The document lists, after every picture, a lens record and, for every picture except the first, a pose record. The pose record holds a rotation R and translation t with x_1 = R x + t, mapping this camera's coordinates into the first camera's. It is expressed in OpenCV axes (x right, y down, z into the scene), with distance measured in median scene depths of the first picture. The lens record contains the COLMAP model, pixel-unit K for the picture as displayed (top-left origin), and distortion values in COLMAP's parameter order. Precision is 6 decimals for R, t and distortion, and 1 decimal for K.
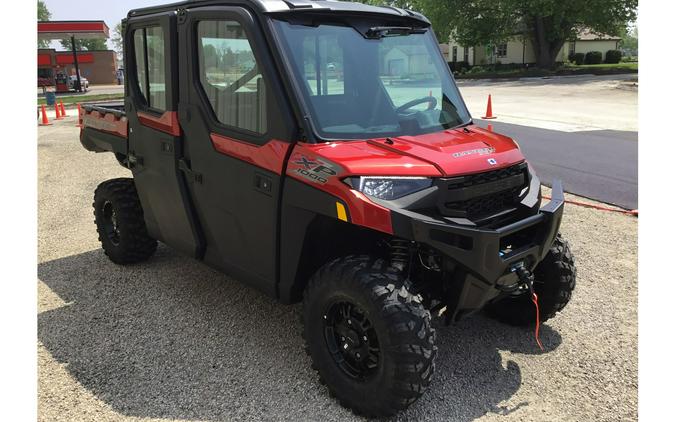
lens RADIAL K [[595.1, 0, 341.1], [0, 595.1, 214.4], [0, 0, 1]] dist [0.027360, -0.041352]
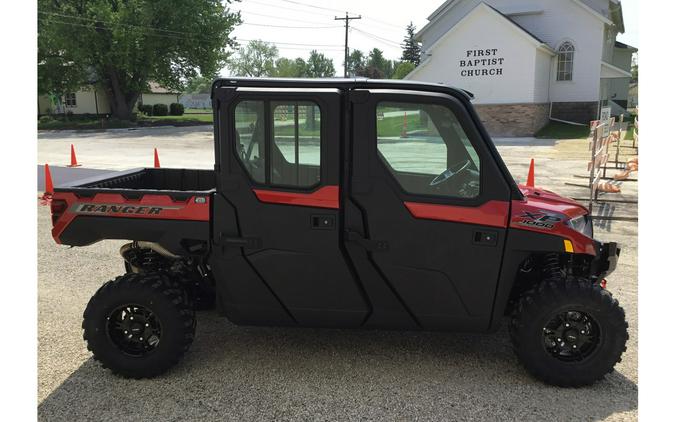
lens RADIAL K [[595.1, 0, 367.8], [0, 595.1, 218.2], [0, 0, 1]] dist [0.027360, -0.041352]
pose [[0.669565, -0.113805, 0.733983, -0.267445], [0.164580, 0.986360, 0.002800, -0.030072], [-0.724290, 0.118924, 0.679162, 0.075871]]
